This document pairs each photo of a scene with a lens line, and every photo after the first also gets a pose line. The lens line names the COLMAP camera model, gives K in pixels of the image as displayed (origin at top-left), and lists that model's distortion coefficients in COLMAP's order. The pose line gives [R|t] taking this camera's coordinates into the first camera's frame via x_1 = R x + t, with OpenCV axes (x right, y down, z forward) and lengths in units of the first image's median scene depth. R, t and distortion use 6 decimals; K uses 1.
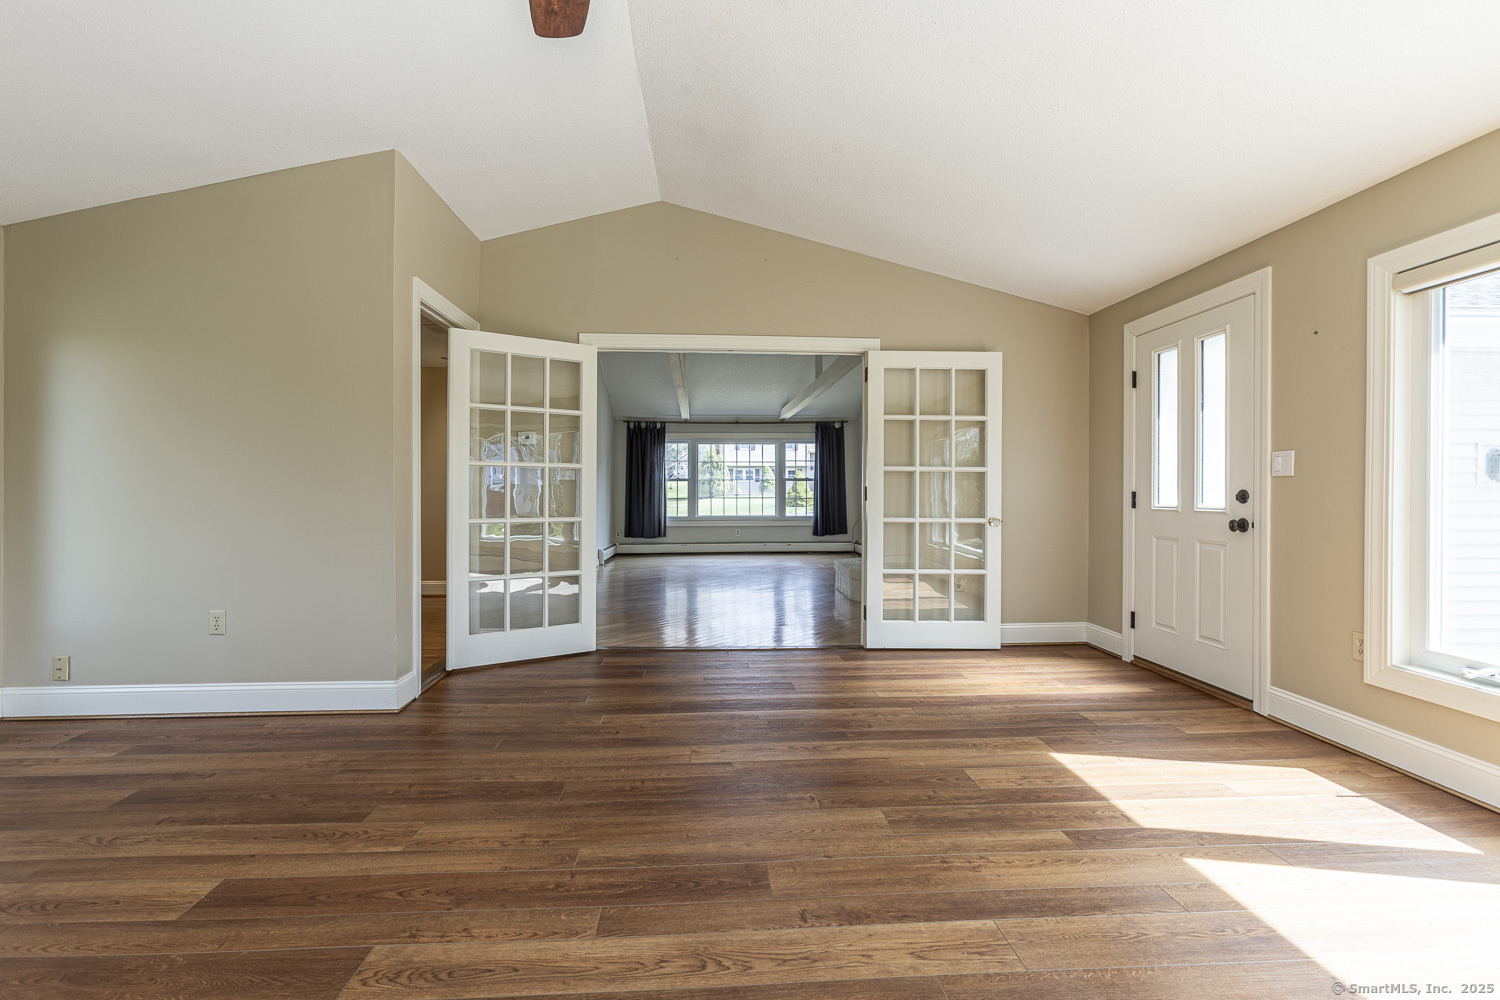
lens RADIAL K [[676.4, 0, 750.6], [0, 676.4, 496.1], [0, 0, 1]] dist [-0.005855, 0.006767]
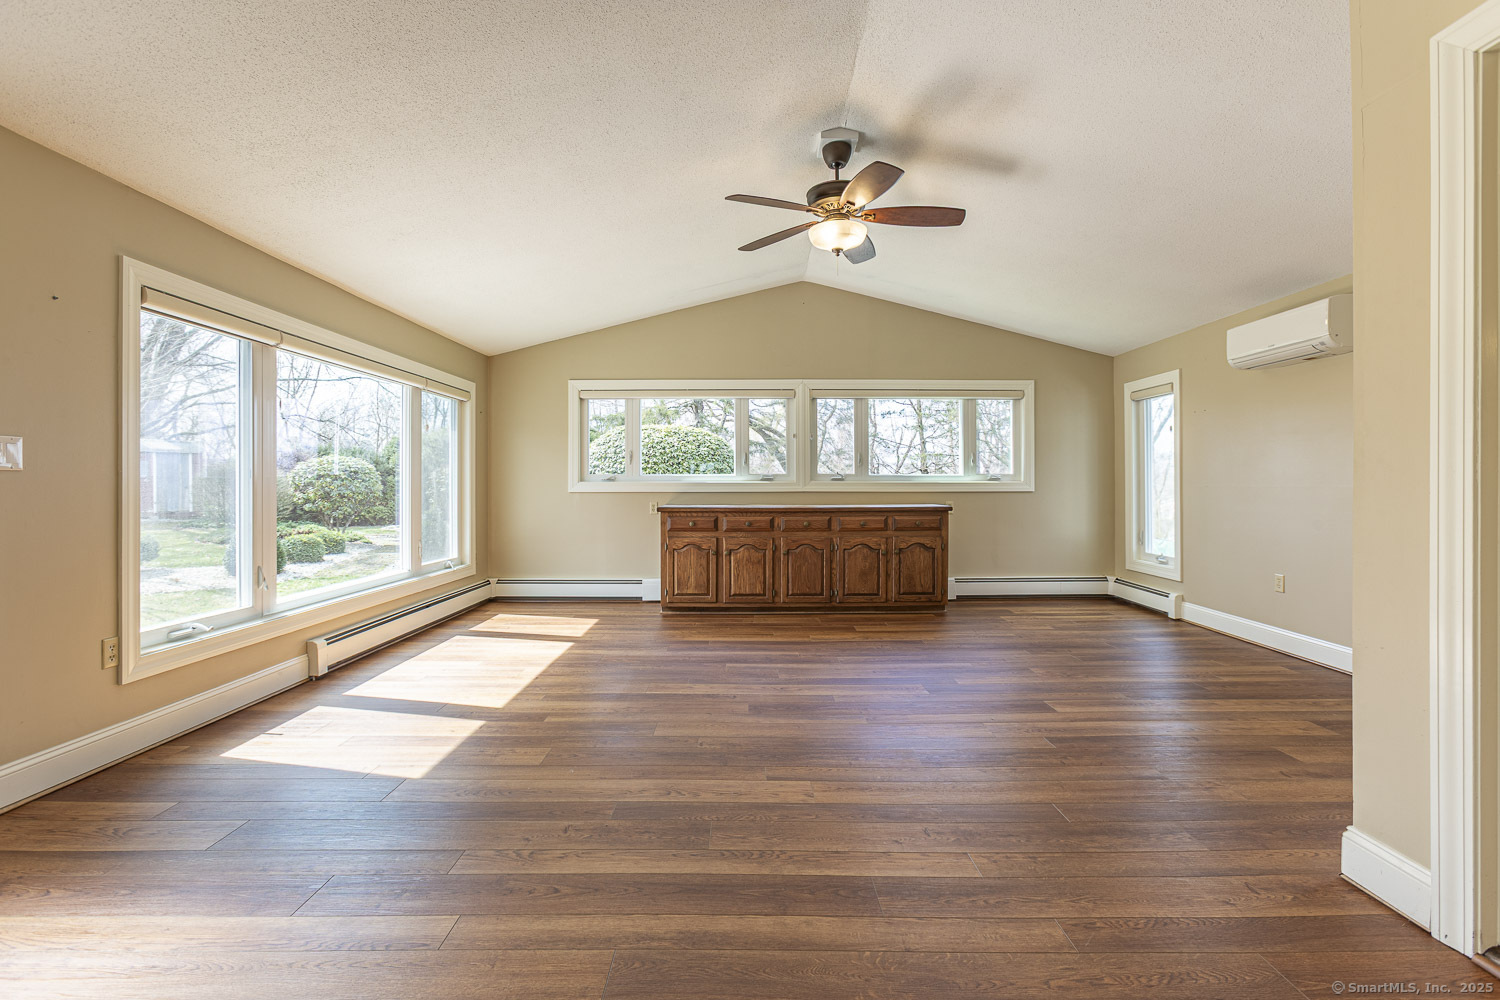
lens RADIAL K [[676.4, 0, 750.3], [0, 676.4, 485.4], [0, 0, 1]] dist [-0.005855, 0.006767]
pose [[-0.997577, -0.002061, 0.069537, -0.071743], [-0.001426, 0.999957, 0.009185, -0.024764], [-0.069553, 0.009064, -0.997537, 1.999282]]
